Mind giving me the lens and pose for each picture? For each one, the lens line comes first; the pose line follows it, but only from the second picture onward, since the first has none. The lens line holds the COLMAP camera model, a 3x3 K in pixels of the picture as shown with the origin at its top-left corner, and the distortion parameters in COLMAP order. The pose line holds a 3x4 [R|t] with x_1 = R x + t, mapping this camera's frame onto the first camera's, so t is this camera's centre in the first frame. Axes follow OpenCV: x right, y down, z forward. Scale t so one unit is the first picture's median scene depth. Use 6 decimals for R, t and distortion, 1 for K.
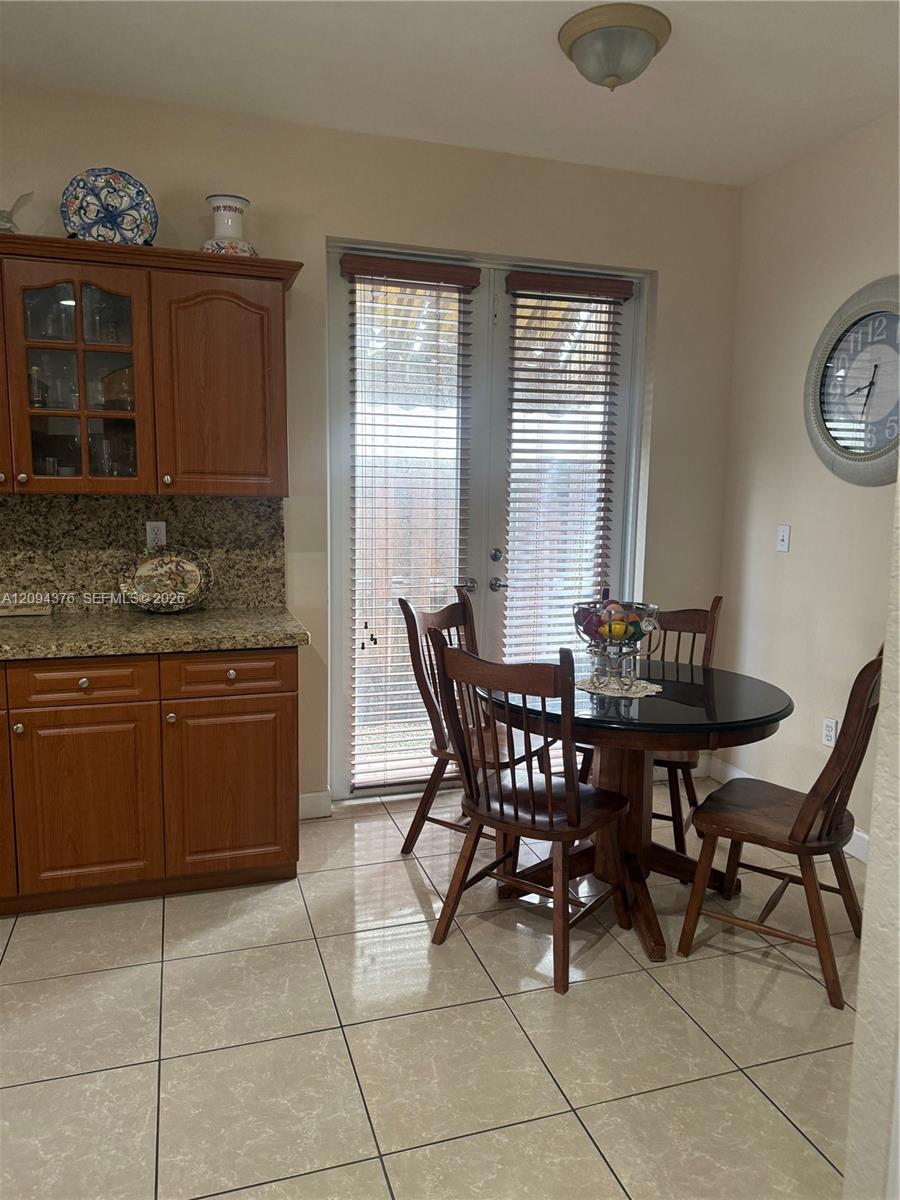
lens RADIAL K [[853.2, 0, 452.7], [0, 853.2, 607.1], [0, 0, 1]] dist [0.029227, -0.052689]
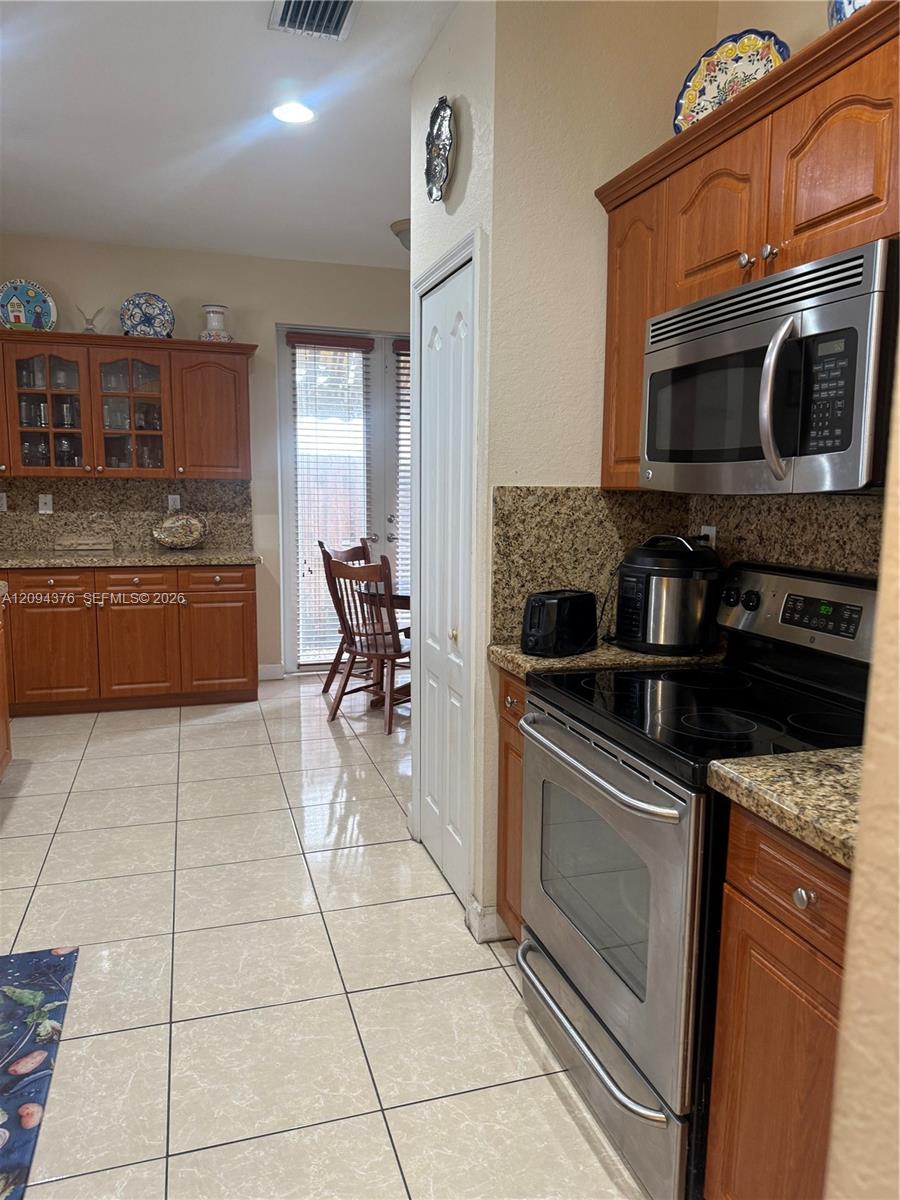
lens RADIAL K [[853.2, 0, 462.8], [0, 853.2, 615.0], [0, 0, 1]] dist [0.029227, -0.052689]
pose [[0.999999, -0.000098, -0.001668, 0.242170], [0.000124, 0.999871, 0.016059, 0.117989], [0.001667, -0.016059, 0.999870, -0.741898]]
